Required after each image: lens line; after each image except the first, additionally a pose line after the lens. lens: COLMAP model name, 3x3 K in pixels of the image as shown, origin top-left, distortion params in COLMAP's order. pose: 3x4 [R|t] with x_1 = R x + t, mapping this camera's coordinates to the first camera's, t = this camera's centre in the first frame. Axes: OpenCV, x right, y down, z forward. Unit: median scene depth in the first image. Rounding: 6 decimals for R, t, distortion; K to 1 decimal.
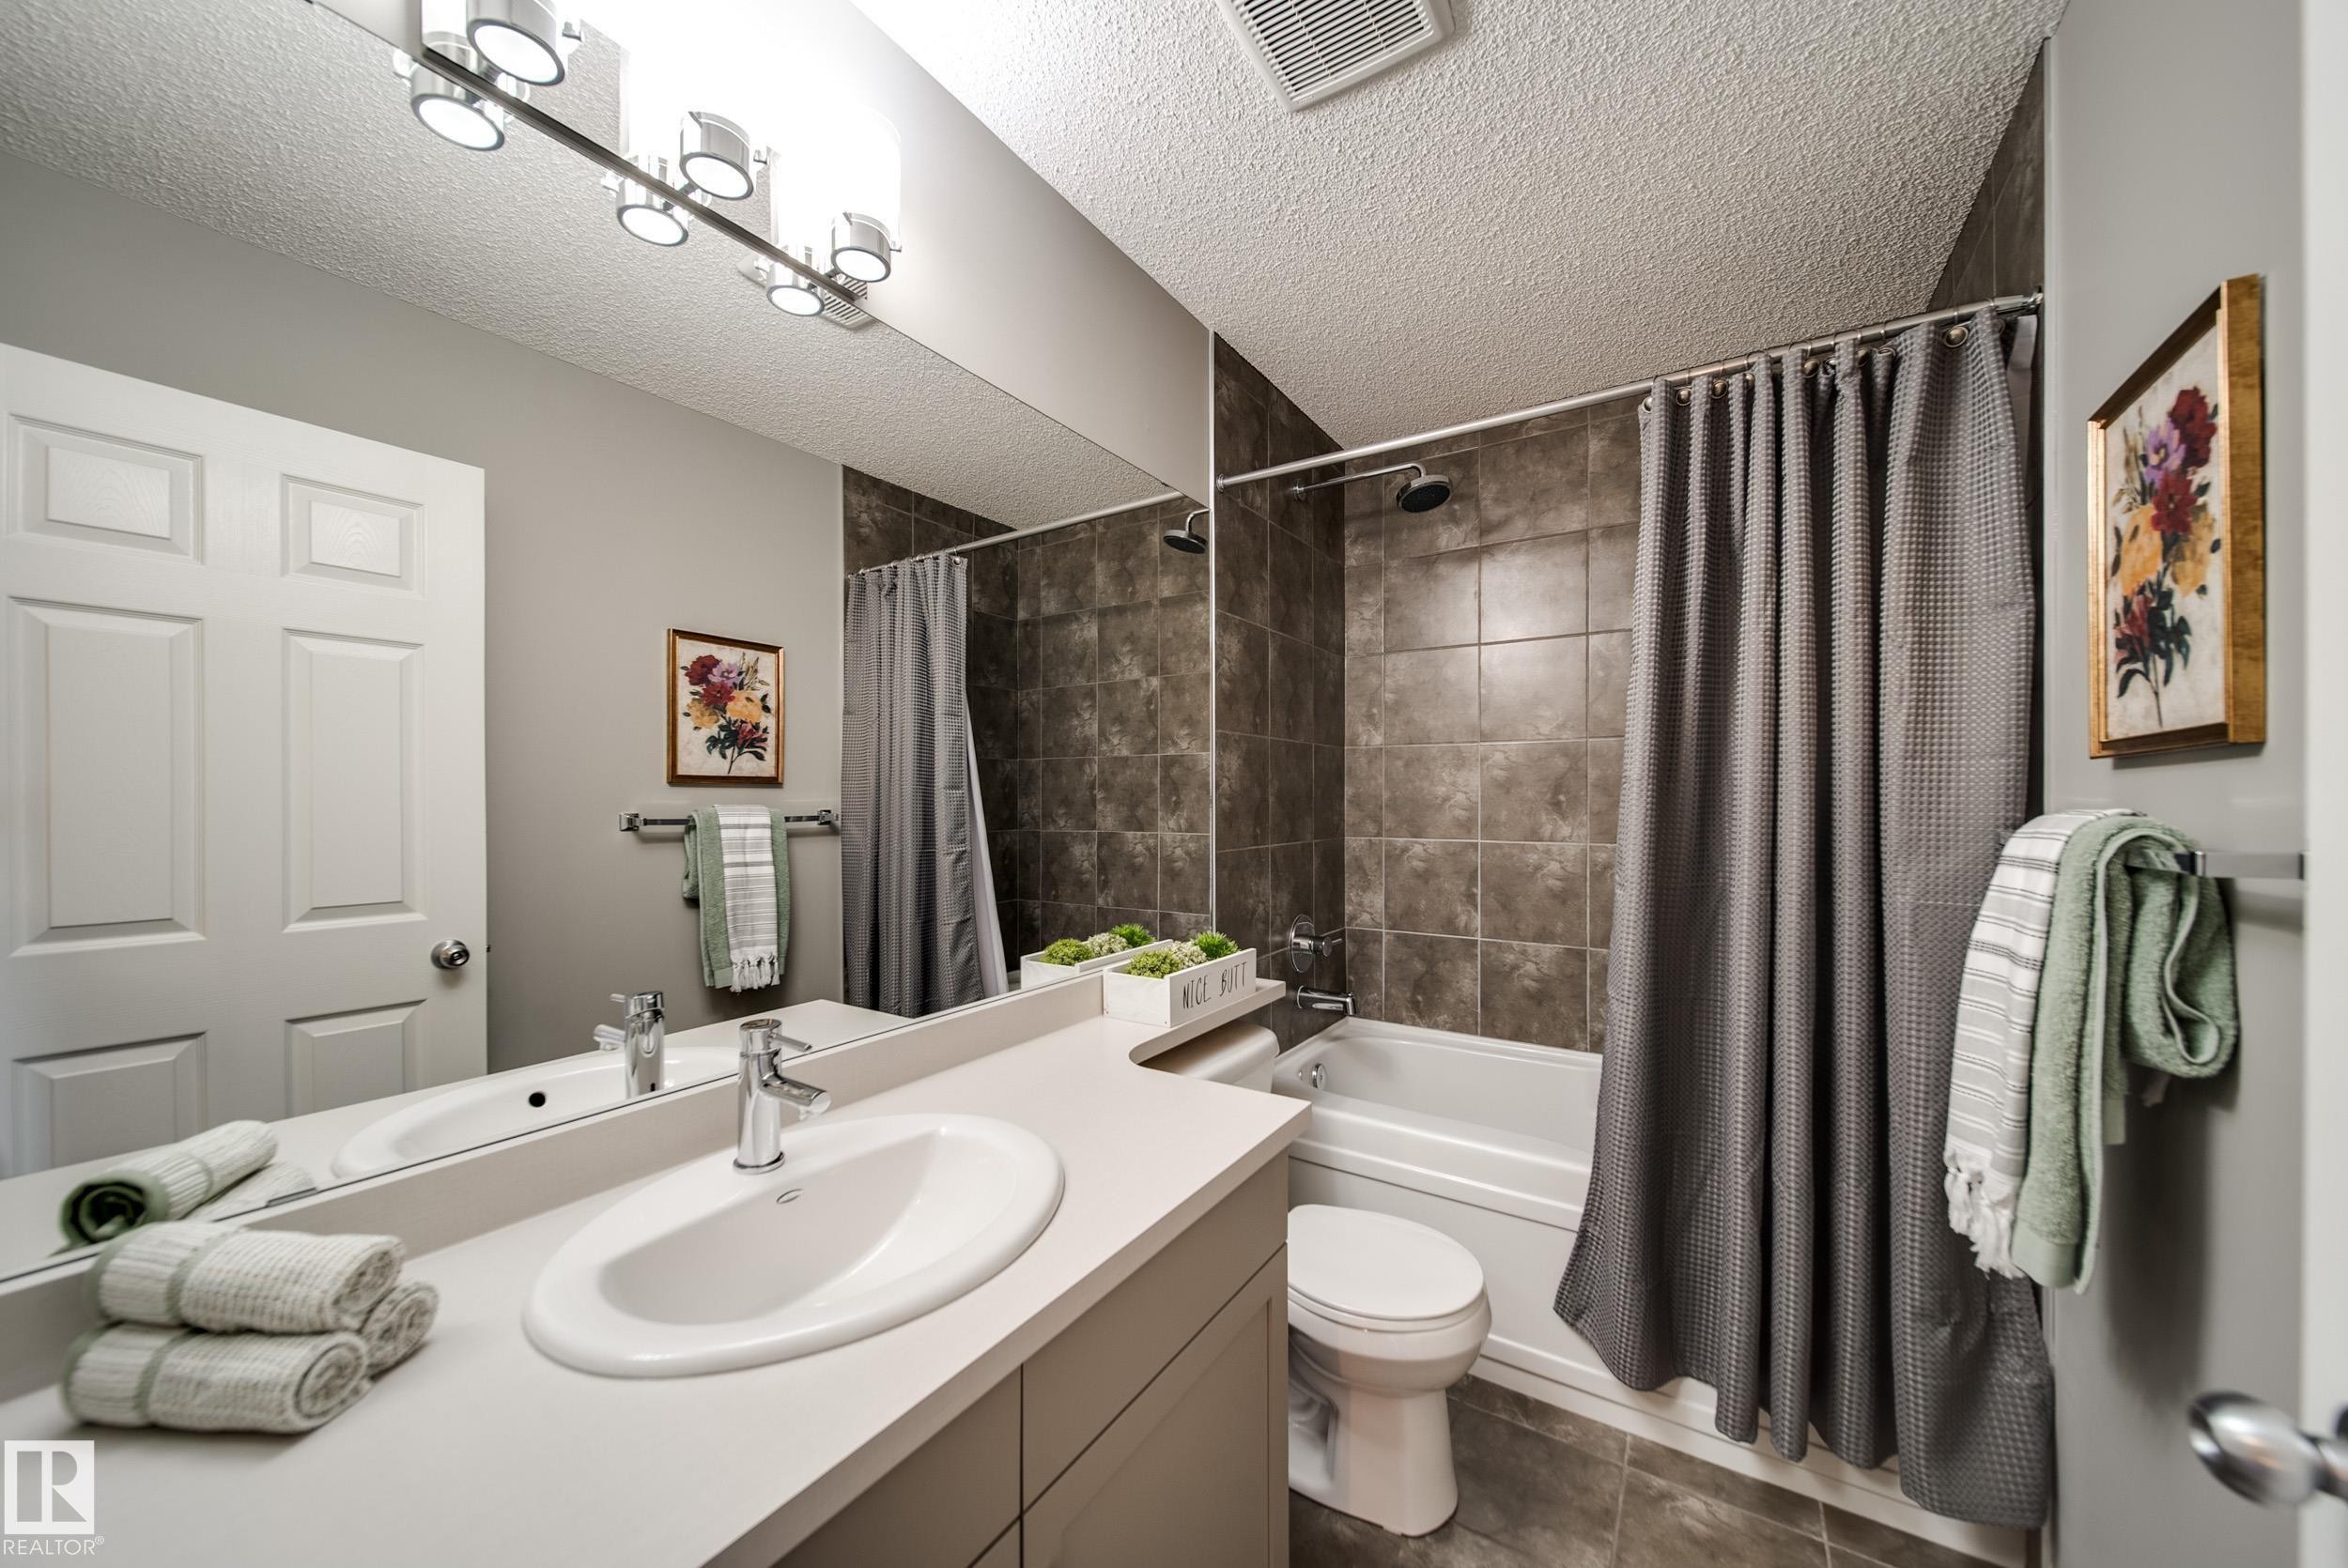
lens RADIAL K [[833.5, 0, 1168.0], [0, 833.5, 799.4], [0, 0, 1]] dist [-0.005028, -0.000775]
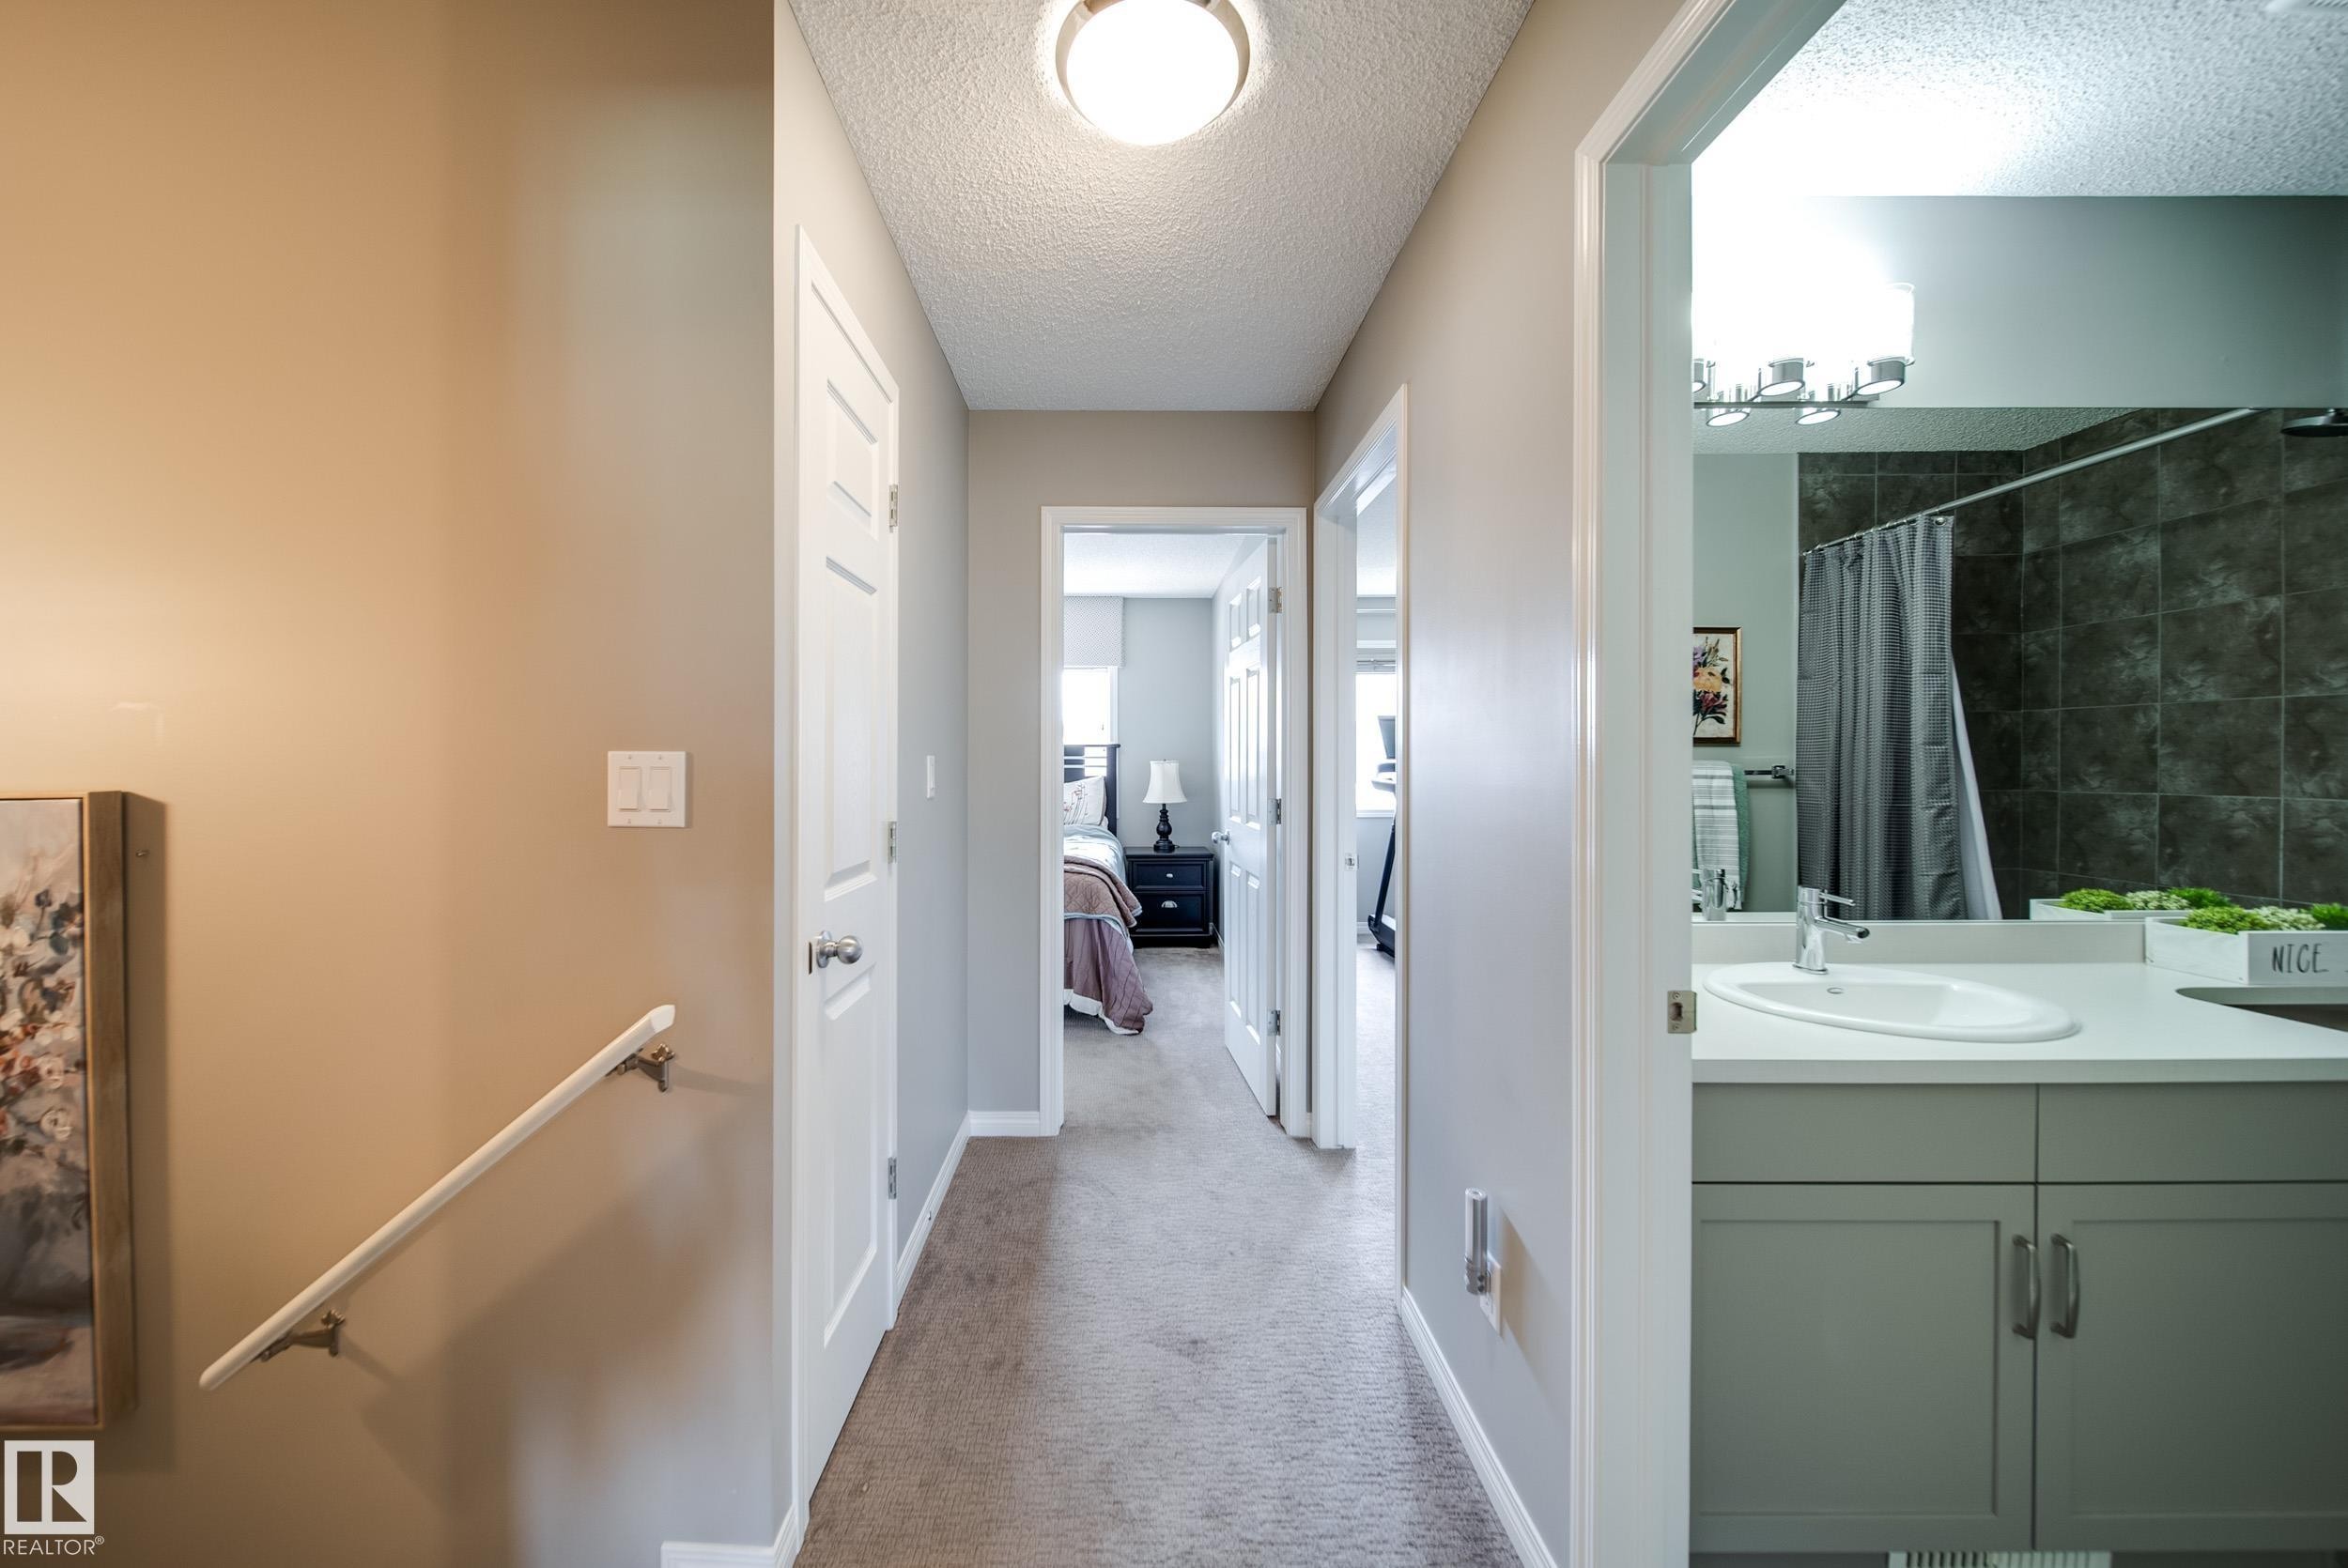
lens RADIAL K [[833.5, 0, 1129.1], [0, 833.5, 764.6], [0, 0, 1]] dist [-0.005028, -0.000775]
pose [[0.544183, 0.005739, -0.838947, 0.054817], [0.000838, 0.999972, 0.007383, 0.002980], [0.838966, -0.004721, 0.544163, -0.357886]]
